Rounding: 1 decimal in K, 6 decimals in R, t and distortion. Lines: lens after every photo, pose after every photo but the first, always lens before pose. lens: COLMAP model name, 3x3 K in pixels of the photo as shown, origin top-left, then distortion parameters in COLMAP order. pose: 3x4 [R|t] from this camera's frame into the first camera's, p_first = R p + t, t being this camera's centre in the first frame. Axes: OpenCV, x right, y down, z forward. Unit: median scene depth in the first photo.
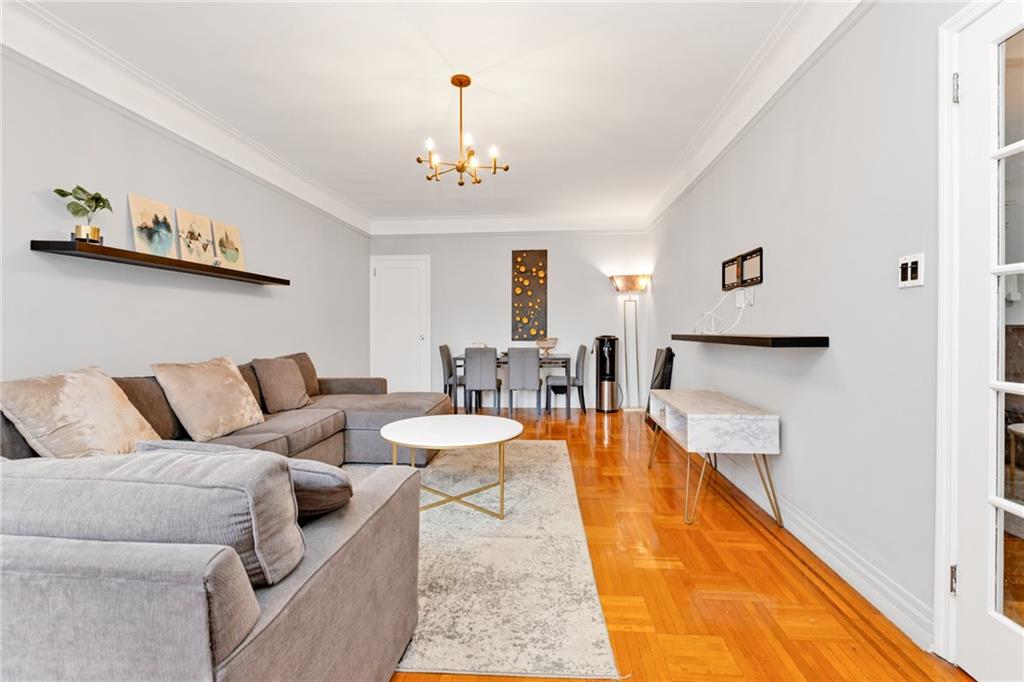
lens RADIAL K [[485.8, 0, 515.4], [0, 485.8, 333.3], [0, 0, 1]] dist [0.001197, 0.000406]
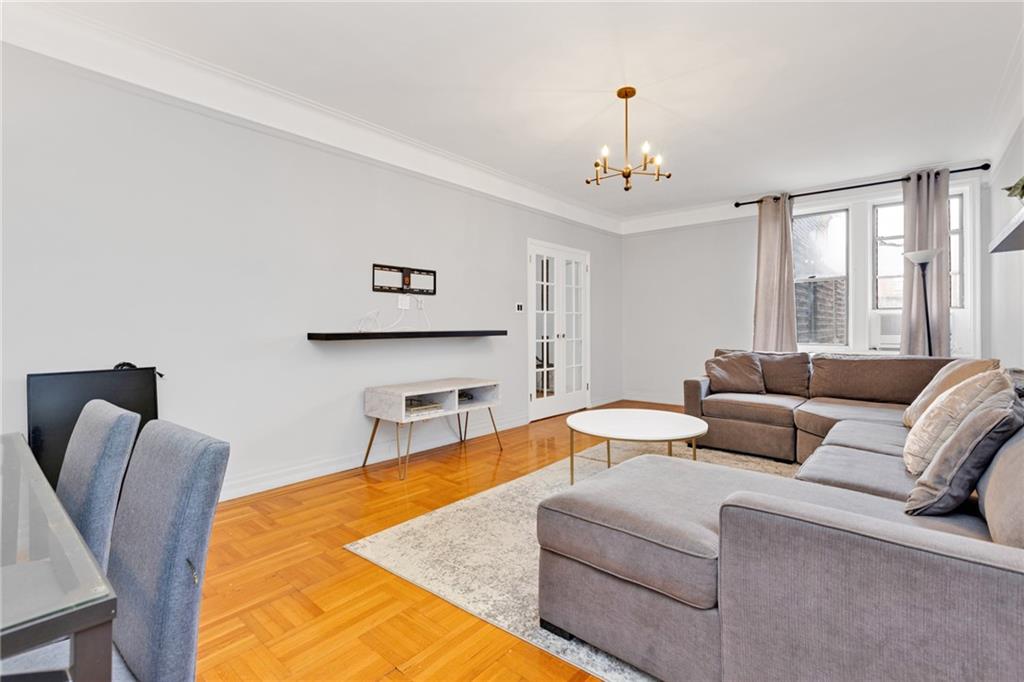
lens RADIAL K [[459.3, 0, 540.6], [0, 459.3, 323.9], [0, 0, 1]] dist [-0.002417, -0.000351]
pose [[-0.839465, 0.007664, 0.543360, -0.432918], [0.008356, 0.999964, -0.001195, -0.011204], [-0.543349, 0.003537, -0.839499, 1.690120]]
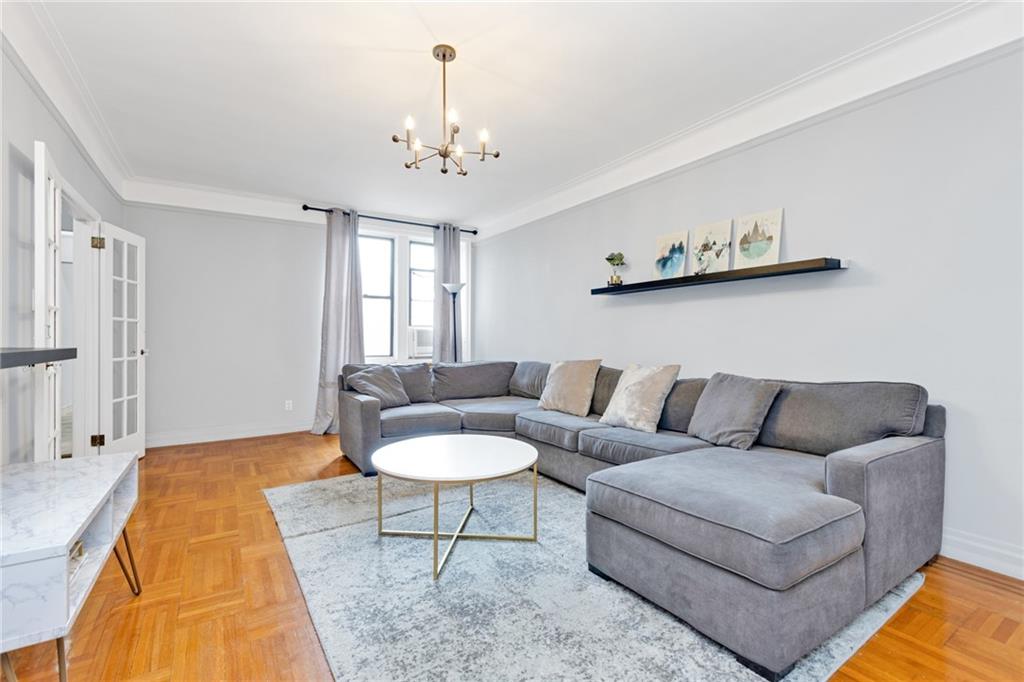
lens RADIAL K [[440.3, 0, 501.5], [0, 440.3, 337.5], [0, 0, 1]] dist [0.000334, 0.000073]
pose [[-0.803858, 0.001526, -0.594819, 0.238096], [-0.001317, 0.999990, 0.004344, -0.012432], [0.594819, 0.004275, -0.803848, 1.471018]]
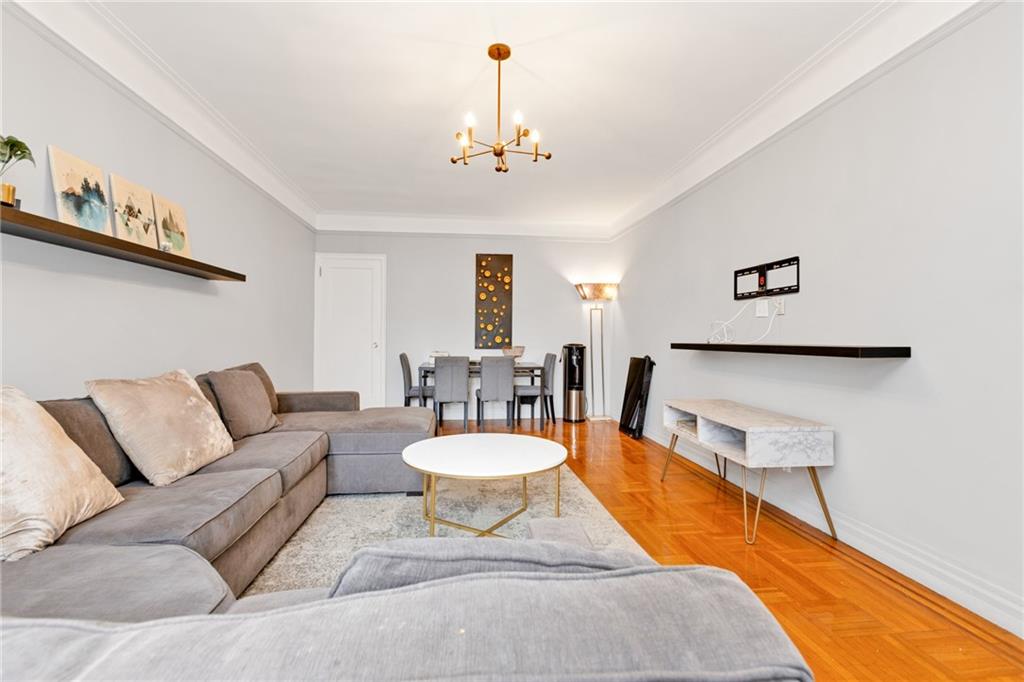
lens RADIAL K [[473.7, 0, 515.1], [0, 473.7, 334.9], [0, 0, 1]] dist [0.001050, -0.000413]
pose [[0.978521, 0.008516, 0.205969, -0.220977], [-0.005869, 0.999892, -0.013462, 0.000293], [-0.206061, 0.011964, 0.978466, 0.144633]]
